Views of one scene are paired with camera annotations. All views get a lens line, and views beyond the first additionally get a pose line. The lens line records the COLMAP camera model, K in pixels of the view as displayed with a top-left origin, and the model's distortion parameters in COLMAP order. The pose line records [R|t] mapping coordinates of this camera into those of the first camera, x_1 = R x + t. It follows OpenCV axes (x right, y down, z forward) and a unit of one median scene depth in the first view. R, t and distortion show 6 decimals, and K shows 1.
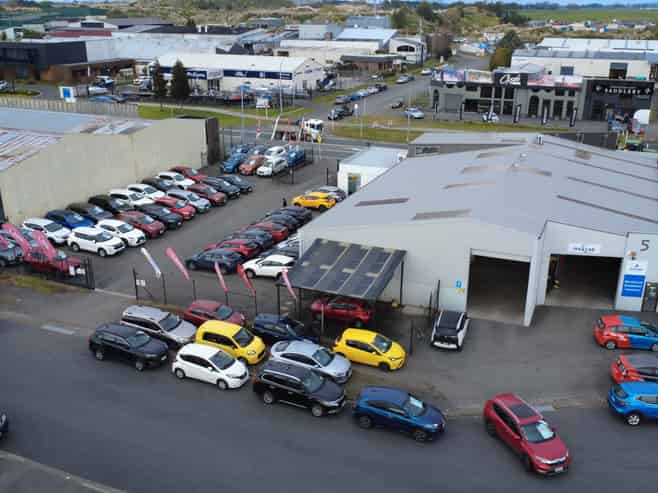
lens RADIAL K [[631.7, 0, 329.0], [0, 631.7, 246.5], [0, 0, 1]] dist [-0.002259, 0.001863]
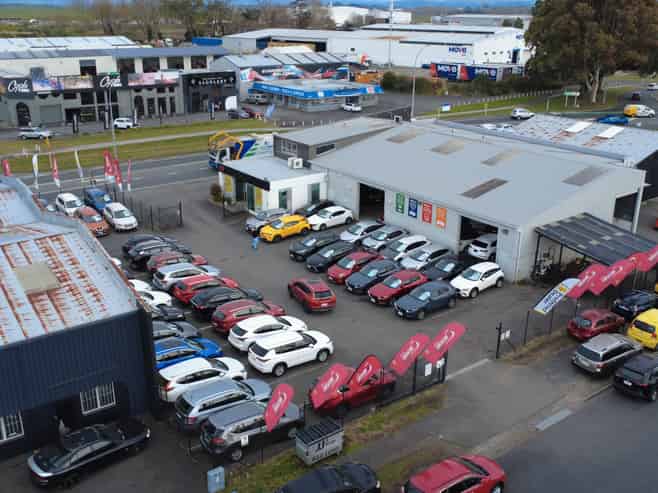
lens RADIAL K [[631.7, 0, 329.0], [0, 631.7, 246.5], [0, 0, 1]] dist [-0.002259, 0.001863]
pose [[0.525294, -0.299666, 0.796408, -0.361028], [0.297431, 0.941561, 0.158104, -0.087074], [-0.797246, 0.153825, 0.583727, 0.236321]]
